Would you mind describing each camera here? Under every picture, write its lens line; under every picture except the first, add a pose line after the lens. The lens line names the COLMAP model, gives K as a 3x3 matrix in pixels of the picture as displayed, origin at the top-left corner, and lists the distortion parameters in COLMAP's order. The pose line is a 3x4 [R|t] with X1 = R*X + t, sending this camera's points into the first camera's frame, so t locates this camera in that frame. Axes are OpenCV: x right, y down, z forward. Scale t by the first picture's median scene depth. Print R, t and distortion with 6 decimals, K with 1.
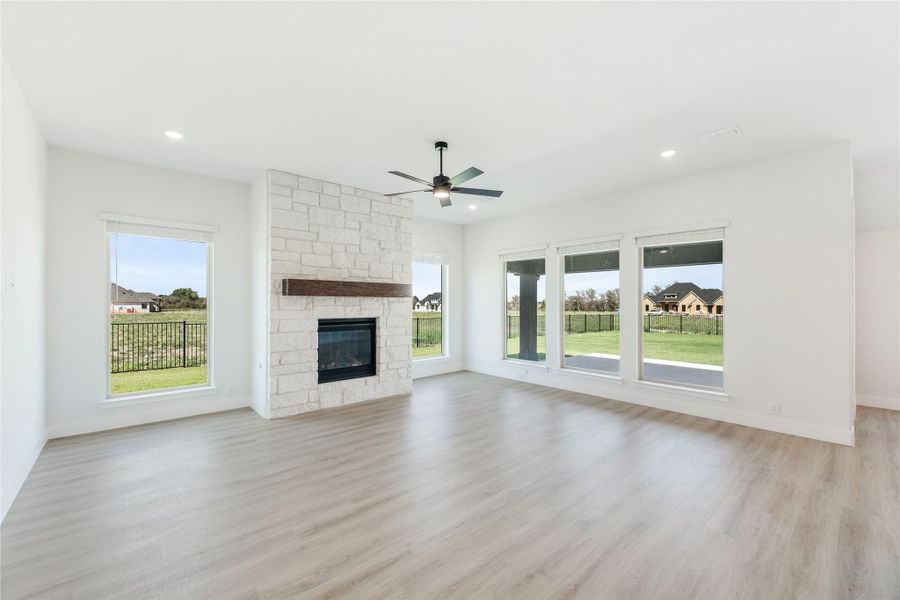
lens RADIAL K [[368.4, 0, 450.0], [0, 368.4, 300.0], [0, 0, 1]] dist [0.000018, -0.000496]
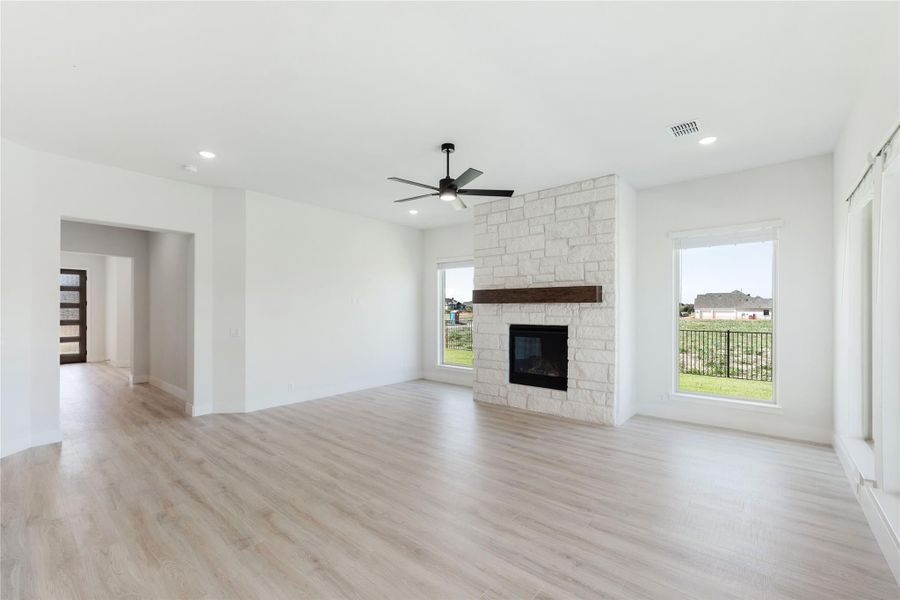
lens RADIAL K [[378.4, 0, 449.4], [0, 378.4, 309.4], [0, 0, 1]] dist [-0.001690, -0.000080]
pose [[0.143853, -0.000648, -0.989599, 0.736097], [0.008474, 0.999964, 0.000577, 0.005566], [0.989563, -0.008469, 0.143854, 0.656938]]
